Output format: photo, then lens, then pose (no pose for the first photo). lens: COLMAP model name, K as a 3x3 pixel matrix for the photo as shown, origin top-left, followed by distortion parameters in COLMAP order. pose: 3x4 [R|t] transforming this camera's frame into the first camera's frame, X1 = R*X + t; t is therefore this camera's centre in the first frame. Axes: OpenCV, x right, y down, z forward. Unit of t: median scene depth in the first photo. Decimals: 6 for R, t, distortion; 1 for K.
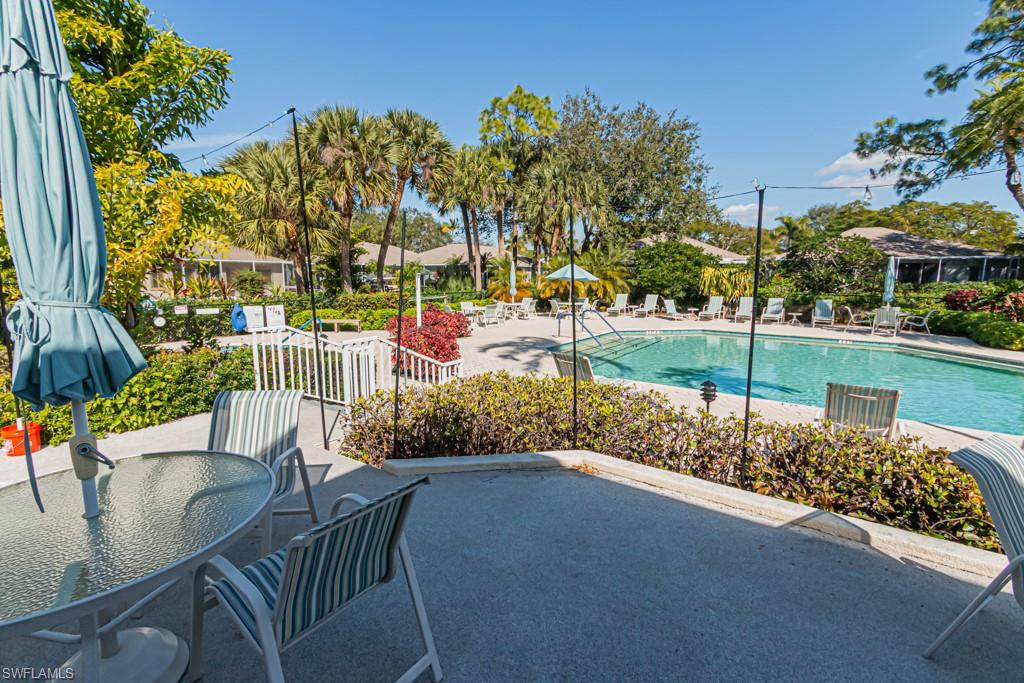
lens RADIAL K [[460.7, 0, 500.9], [0, 460.7, 340.7], [0, 0, 1]] dist [-0.000017, -0.001447]
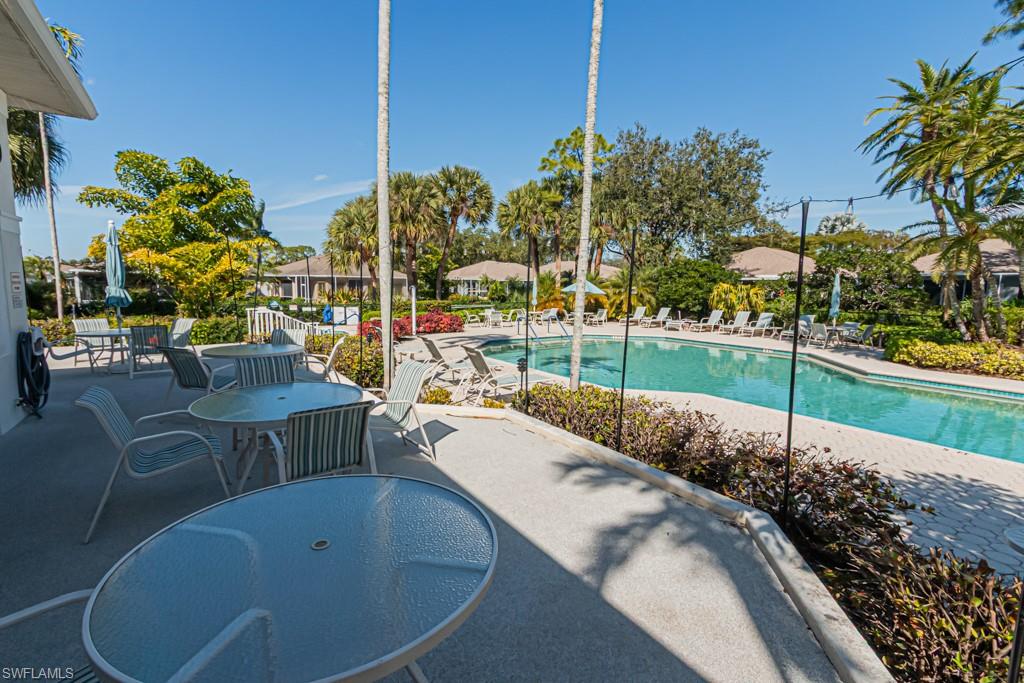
lens RADIAL K [[460.7, 0, 500.9], [0, 460.7, 340.7], [0, 0, 1]] dist [-0.000017, -0.001447]
pose [[0.936624, 0.048608, -0.346947, 0.410202], [-0.060186, 0.997930, -0.022666, 0.031247], [0.345127, 0.042111, 0.937611, -0.192189]]
